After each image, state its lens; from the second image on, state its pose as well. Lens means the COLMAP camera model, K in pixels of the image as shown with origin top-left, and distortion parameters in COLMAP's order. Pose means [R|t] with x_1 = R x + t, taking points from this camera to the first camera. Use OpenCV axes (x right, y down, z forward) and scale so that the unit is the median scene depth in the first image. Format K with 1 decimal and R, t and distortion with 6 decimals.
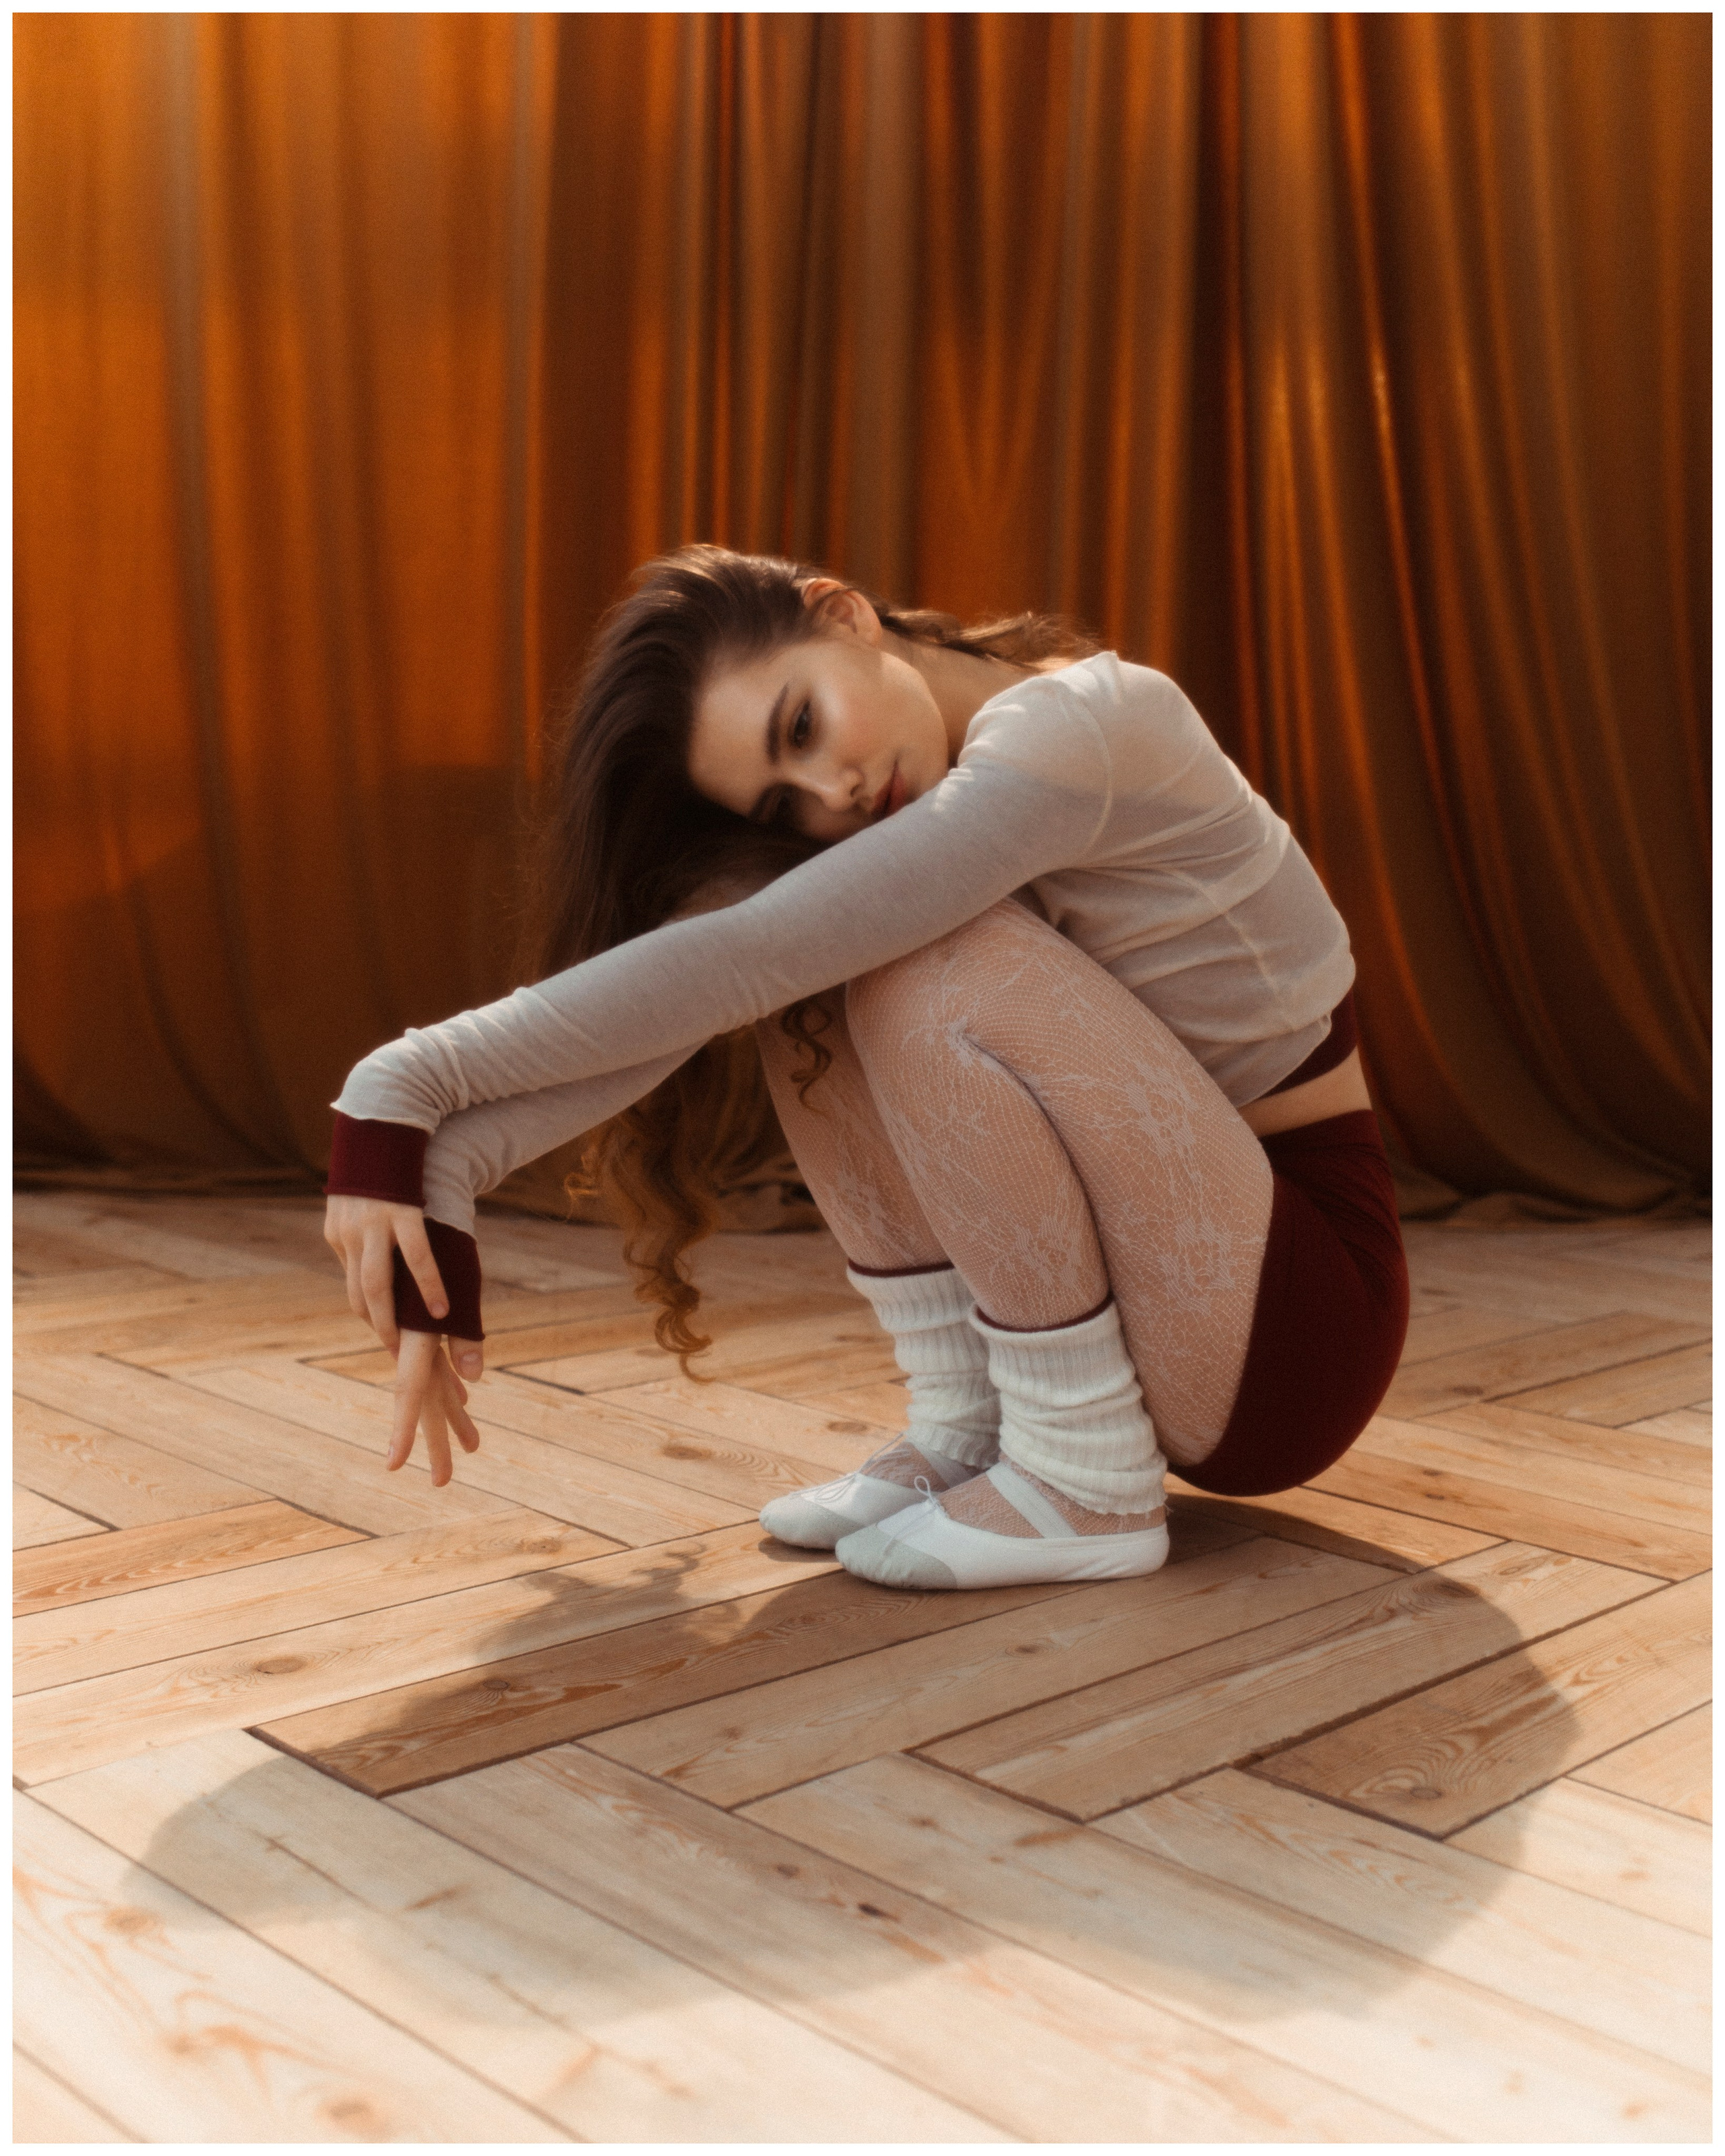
lens RADIAL K [[2452.9, 0, 915.7], [0, 2452.9, 1070.7], [0, 0, 1]] dist [-0.053944, -0.020589]
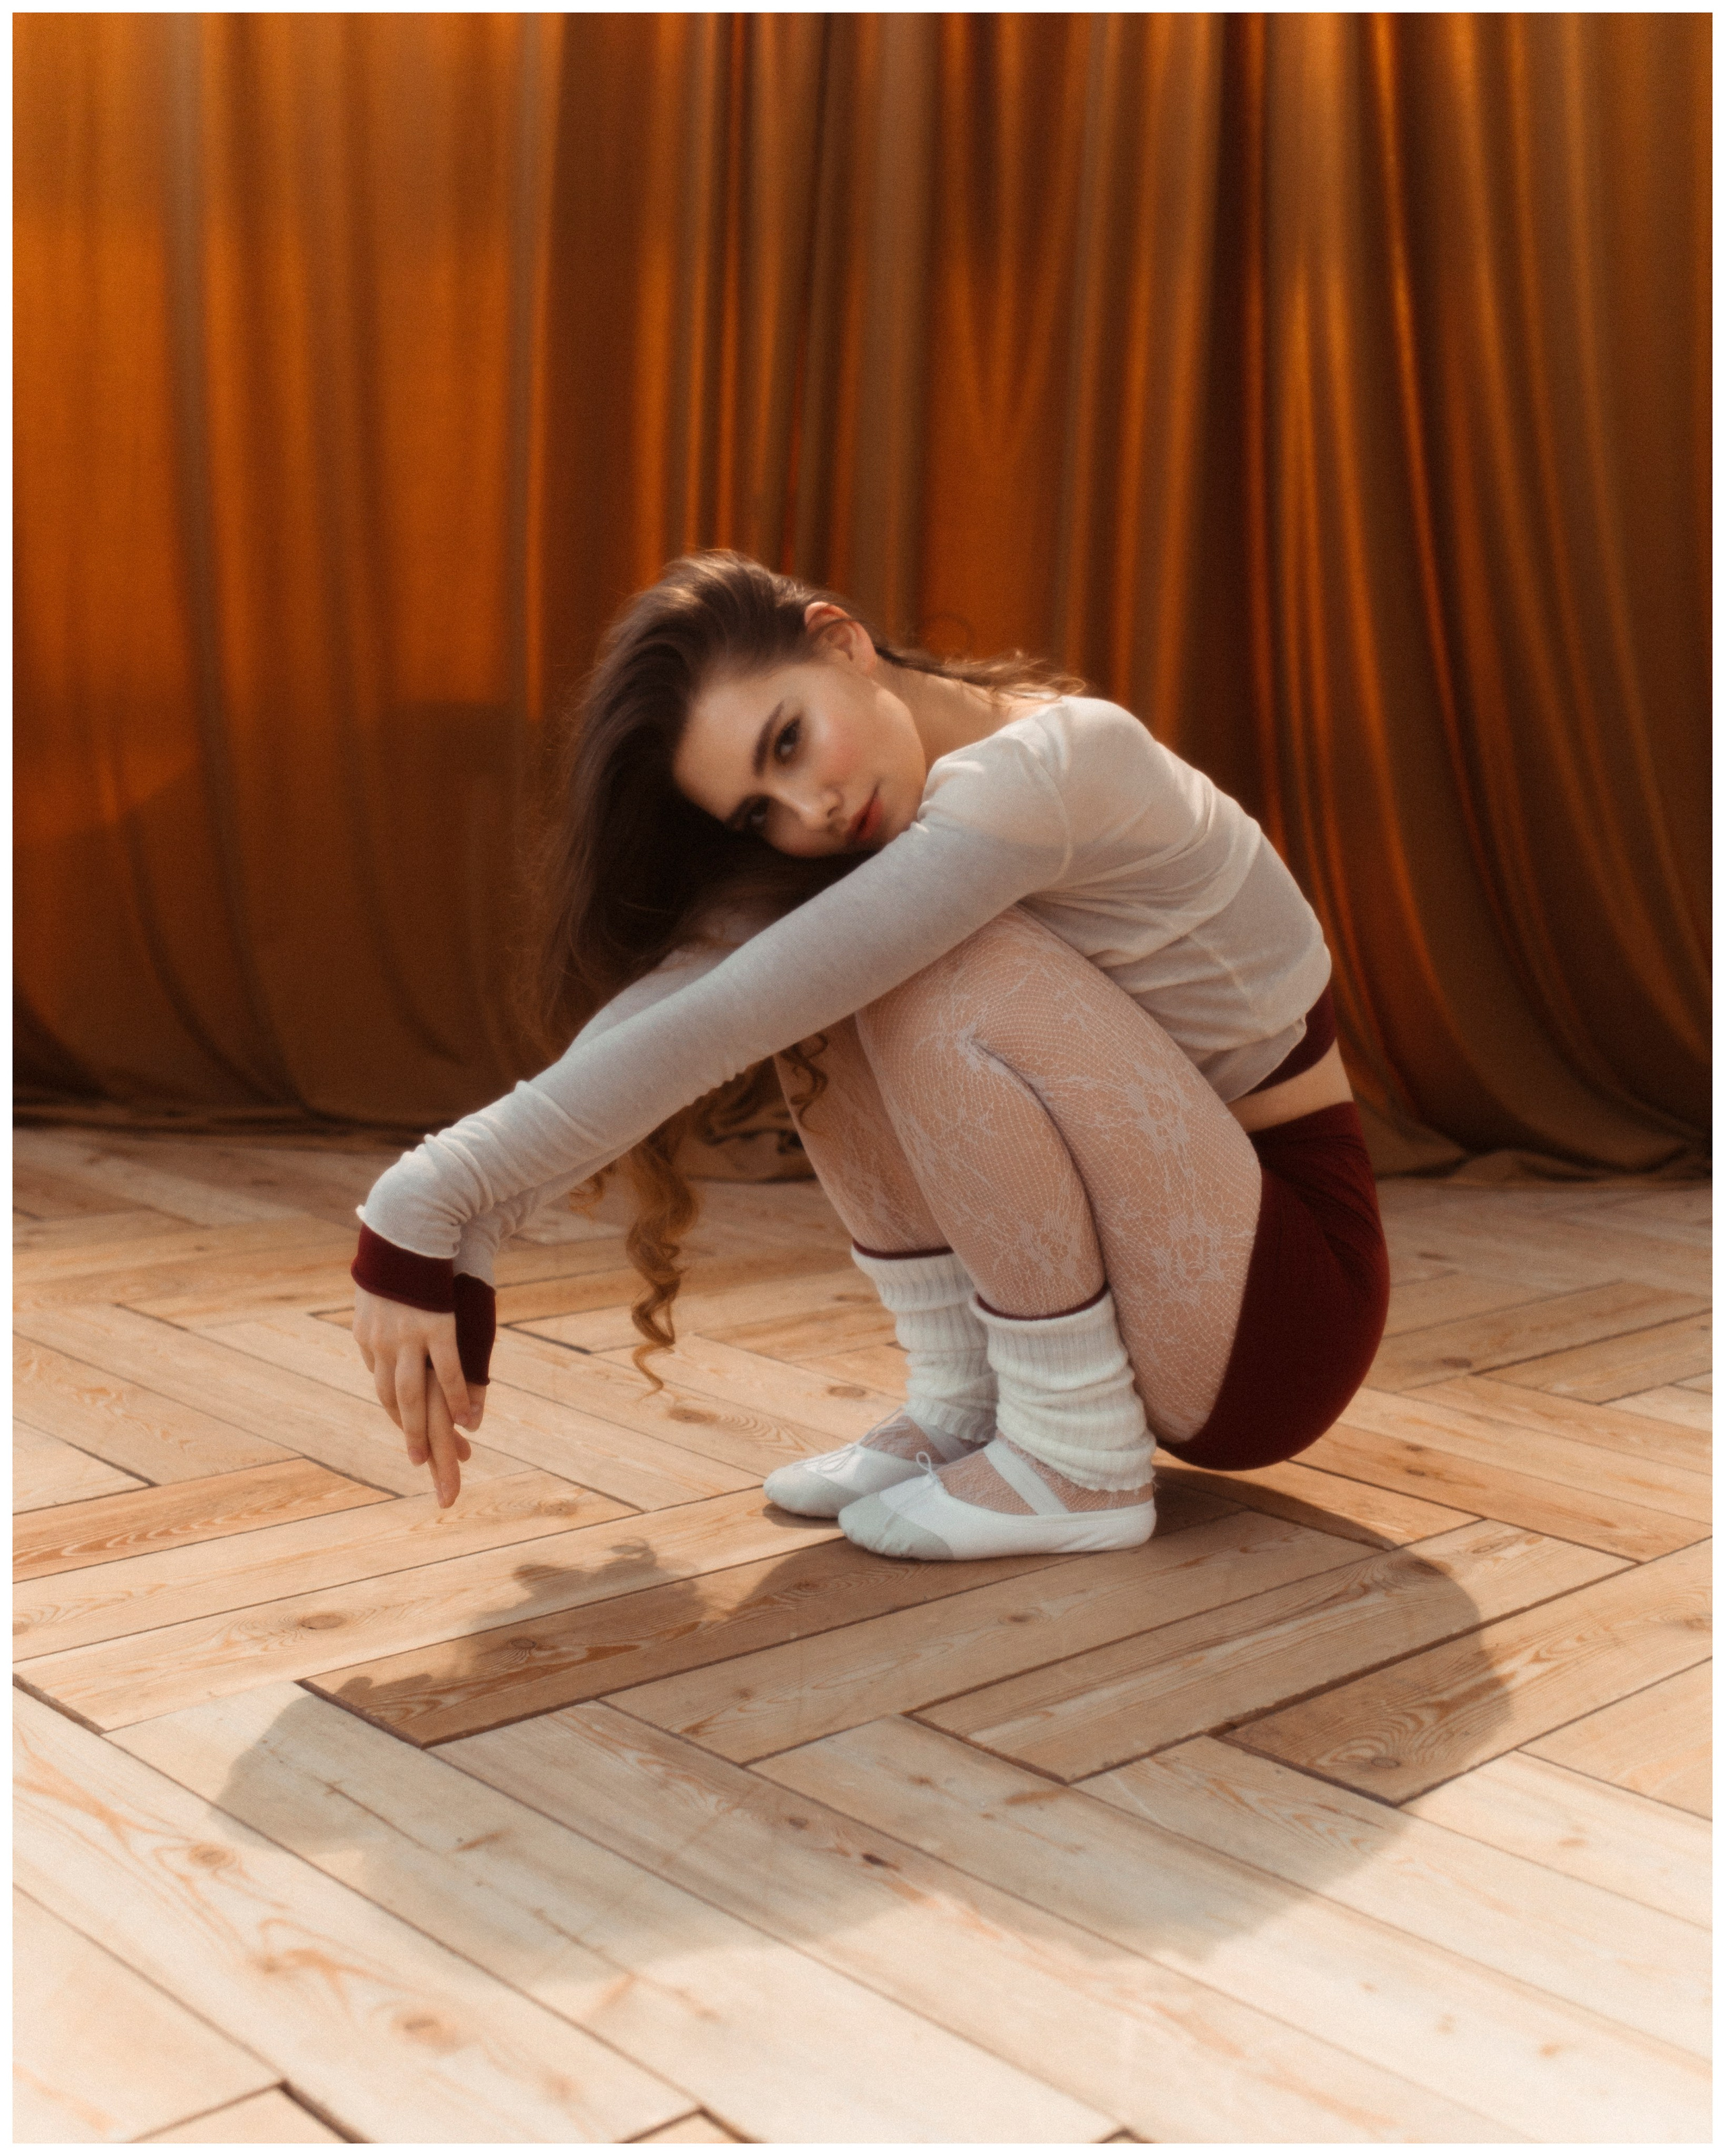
lens RADIAL K [[2633.5, 0, 858.8], [0, 2633.5, 1086.9], [0, 0, 1]] dist [-0.091635, 0.047535]
pose [[0.999694, 0.017739, -0.017240, -0.008009], [-0.016891, 0.998699, 0.048116, -0.045751], [0.018071, -0.047810, 0.998693, -0.122666]]
